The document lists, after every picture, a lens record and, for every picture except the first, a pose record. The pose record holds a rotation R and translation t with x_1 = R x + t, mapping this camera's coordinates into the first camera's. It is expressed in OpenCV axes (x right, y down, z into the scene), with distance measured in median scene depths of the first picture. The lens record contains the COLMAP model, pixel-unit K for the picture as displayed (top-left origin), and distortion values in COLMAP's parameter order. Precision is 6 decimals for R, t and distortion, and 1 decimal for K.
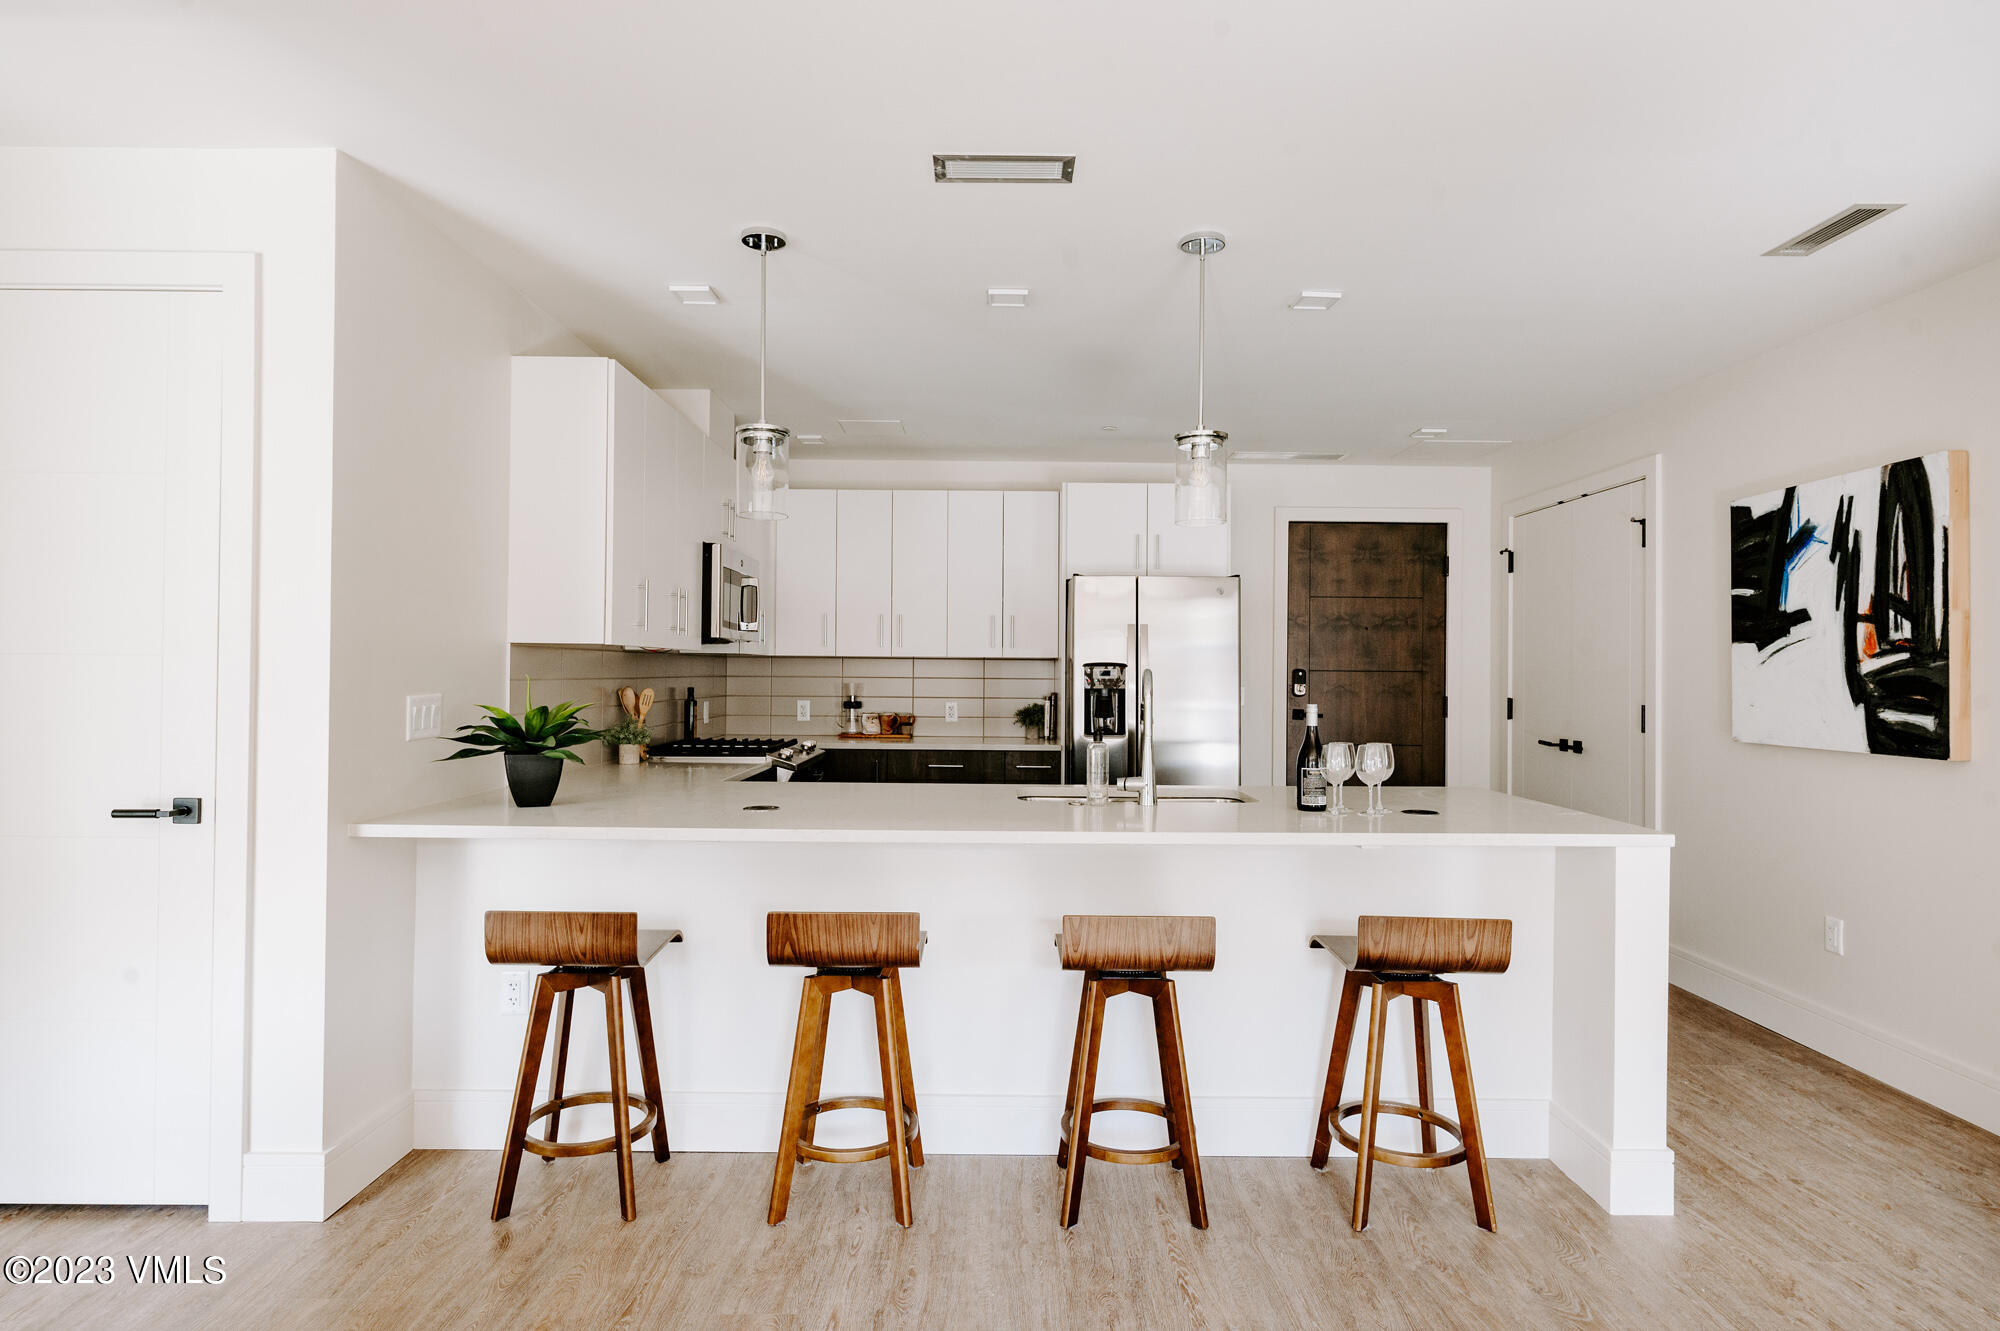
lens RADIAL K [[1066.9, 0, 1004.7], [0, 1066.9, 666.7], [0, 0, 1]] dist [0.019782, 0.000249]
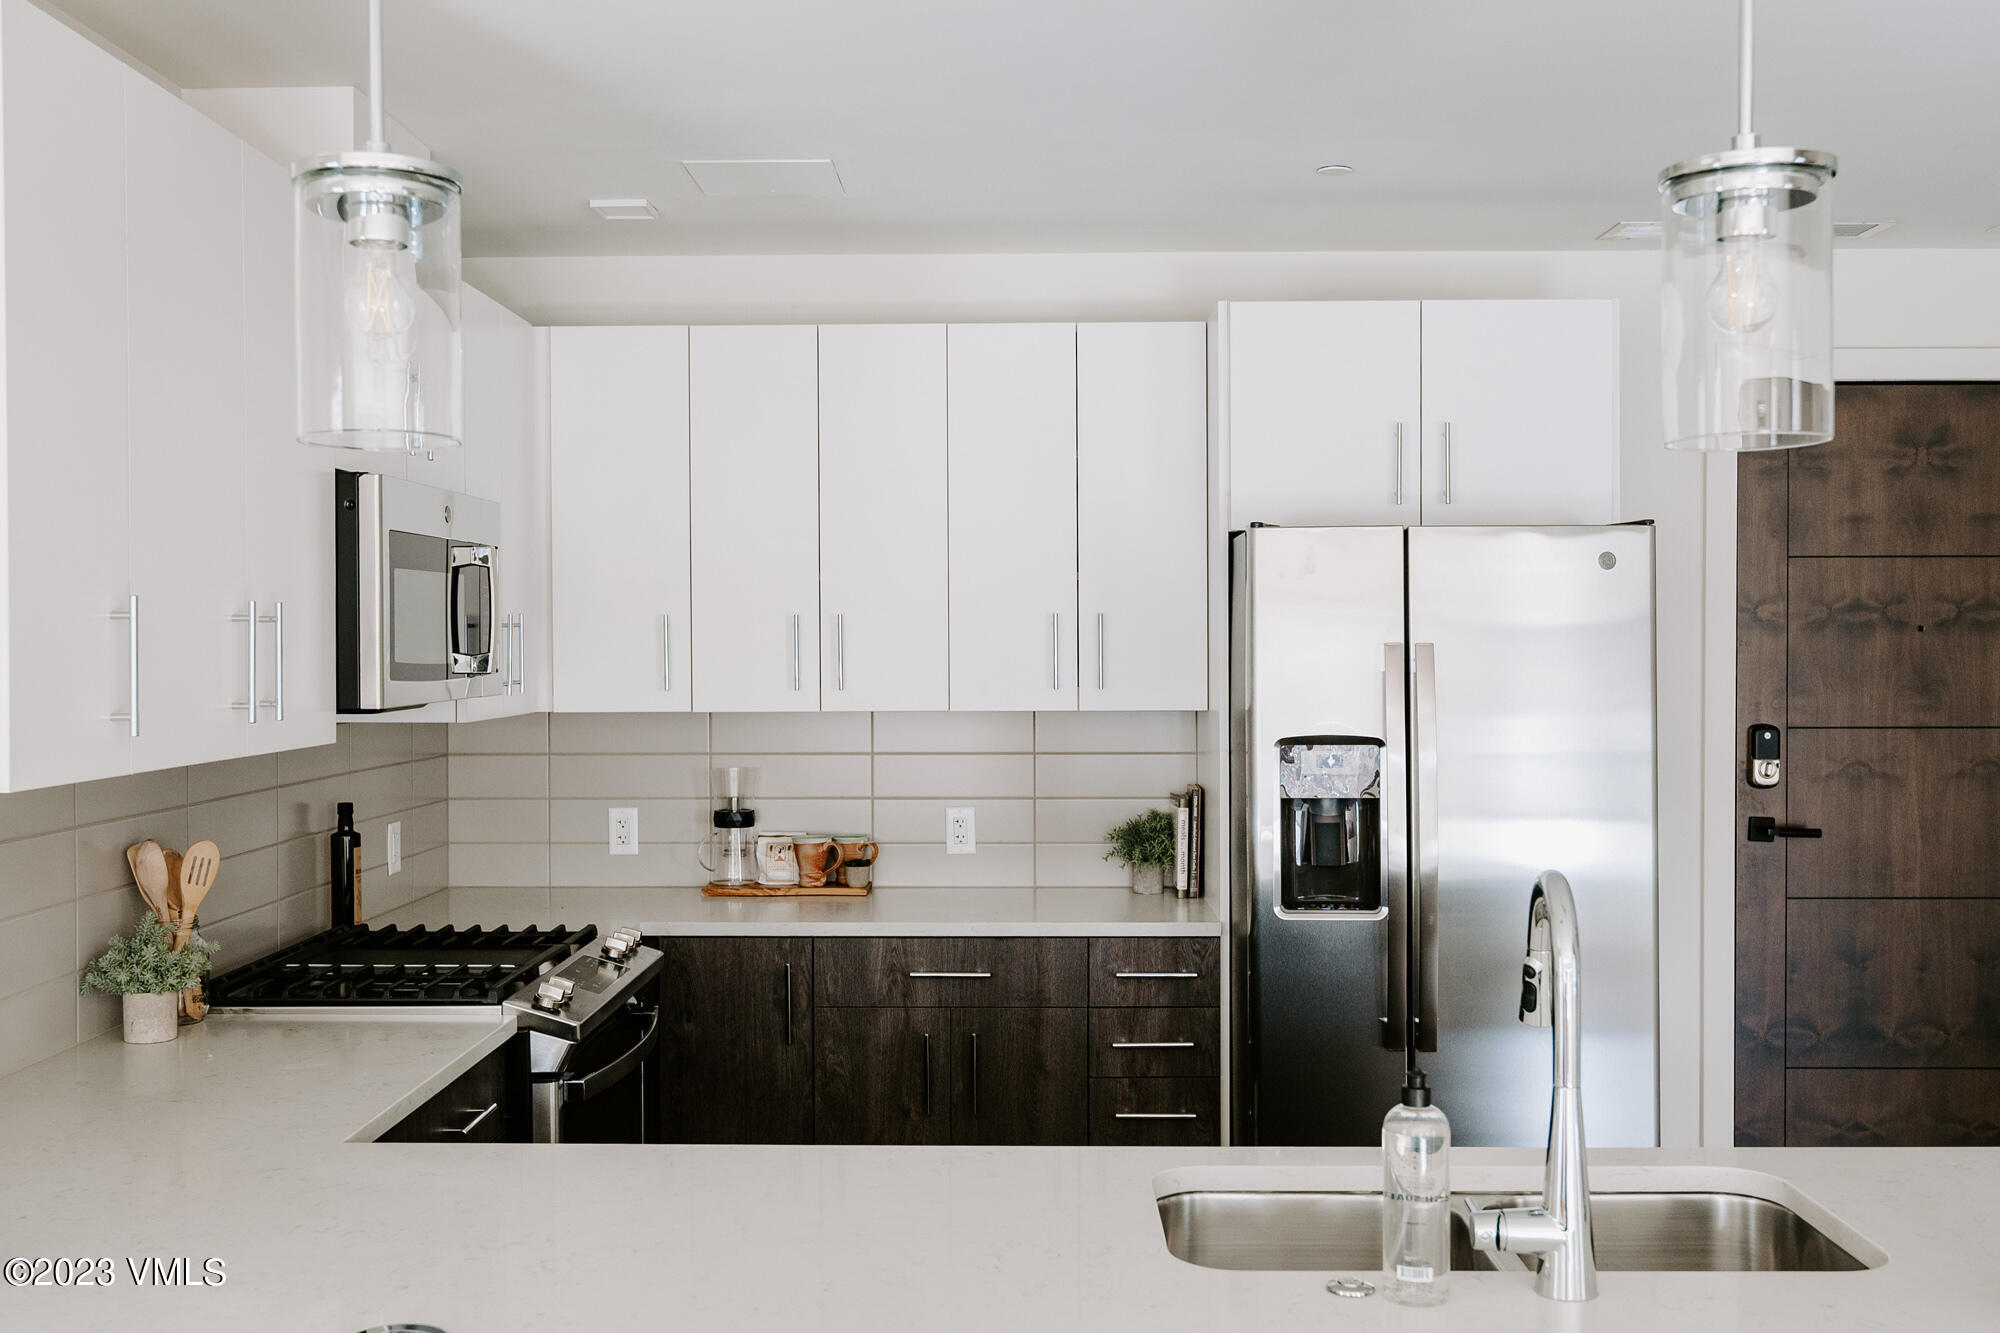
lens RADIAL K [[1938.6, 0, 995.8], [0, 1938.6, 659.7], [0, 0, 1]] dist [0.016100, 0.000000]
pose [[0.999558, -0.009907, -0.028038, -0.013613], [0.010418, 0.999781, 0.018137, -0.045163], [0.027852, -0.018421, 0.999442, 0.225325]]
